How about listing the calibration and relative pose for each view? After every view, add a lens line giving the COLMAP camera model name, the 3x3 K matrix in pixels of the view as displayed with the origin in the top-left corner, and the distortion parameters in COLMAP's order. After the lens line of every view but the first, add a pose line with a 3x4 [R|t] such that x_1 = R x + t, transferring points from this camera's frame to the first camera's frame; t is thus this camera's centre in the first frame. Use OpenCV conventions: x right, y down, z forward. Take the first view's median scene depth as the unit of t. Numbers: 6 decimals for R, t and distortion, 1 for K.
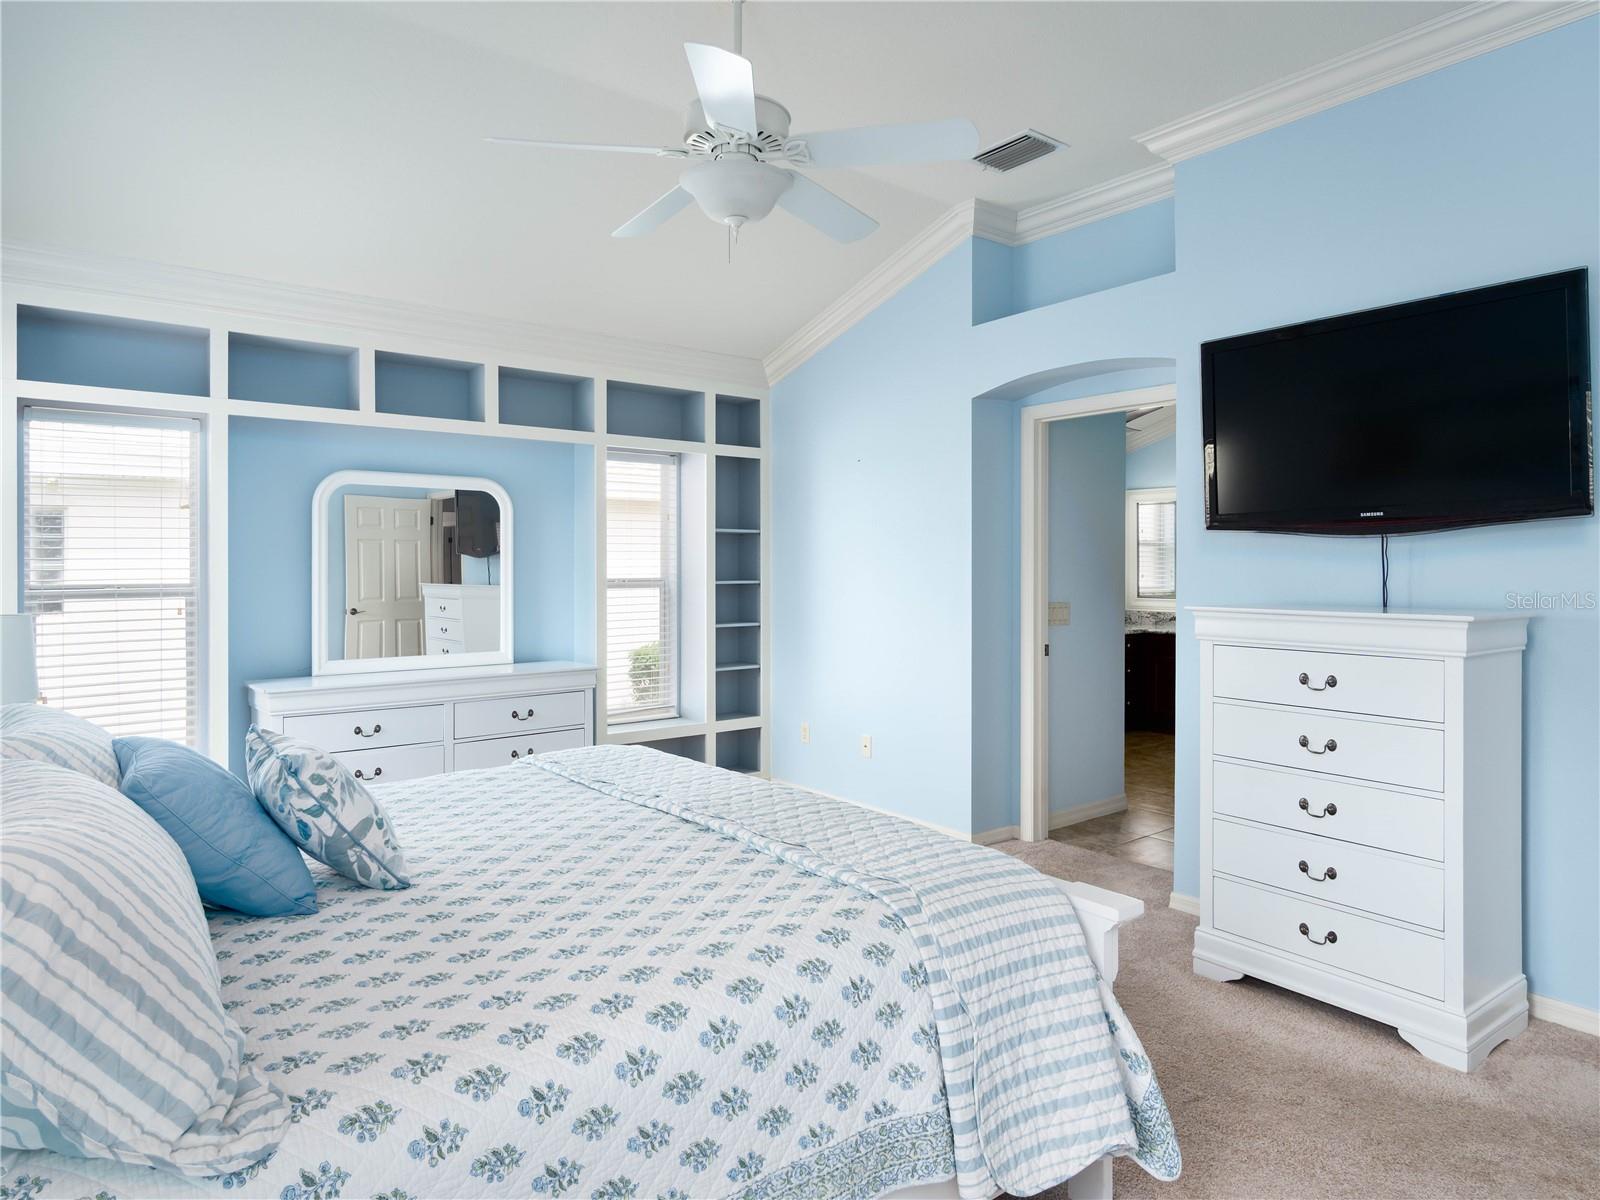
lens RADIAL K [[975.7, 0, 801.9], [0, 975.7, 575.3], [0, 0, 1]] dist [0.001912, -0.000294]
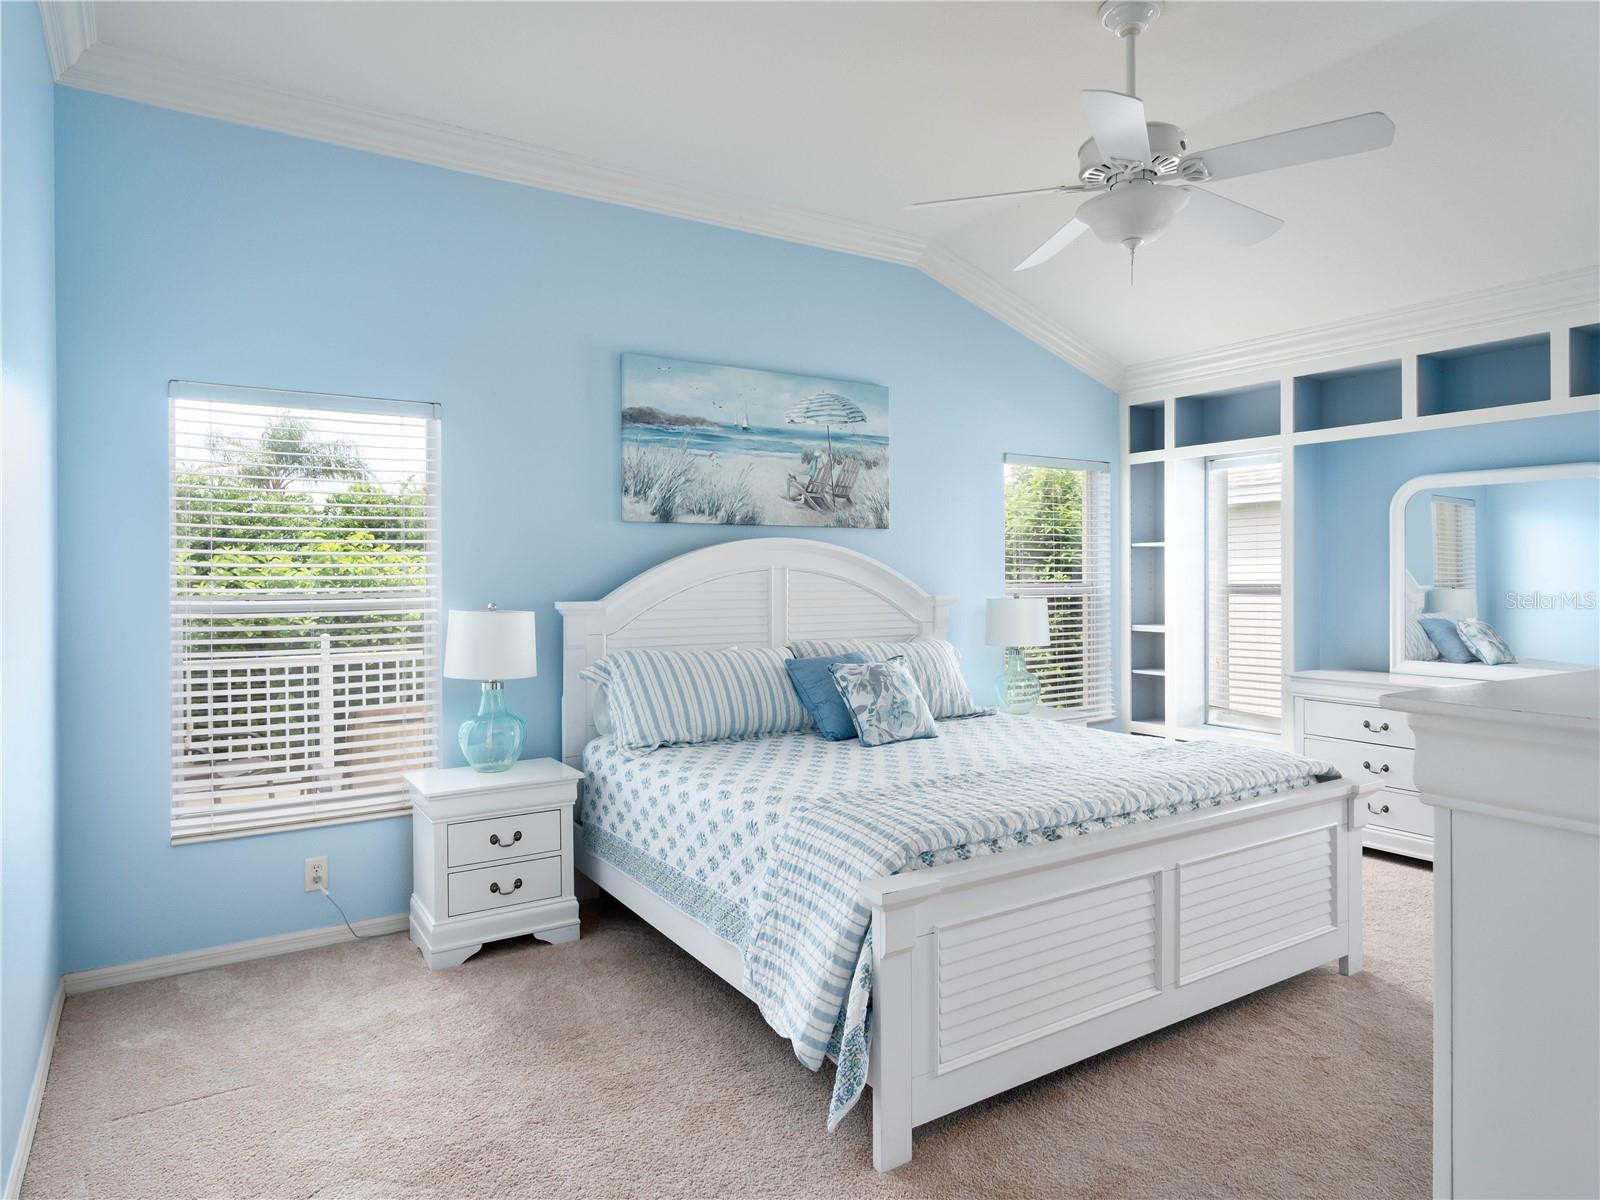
lens RADIAL K [[975.7, 0, 801.9], [0, 975.7, 575.3], [0, 0, 1]] dist [0.001912, -0.000294]
pose [[-0.078314, -0.000983, -0.996928, 0.674429], [-0.004294, 0.999991, -0.000649, 0.000421], [0.996919, 0.004230, -0.078318, 0.484821]]
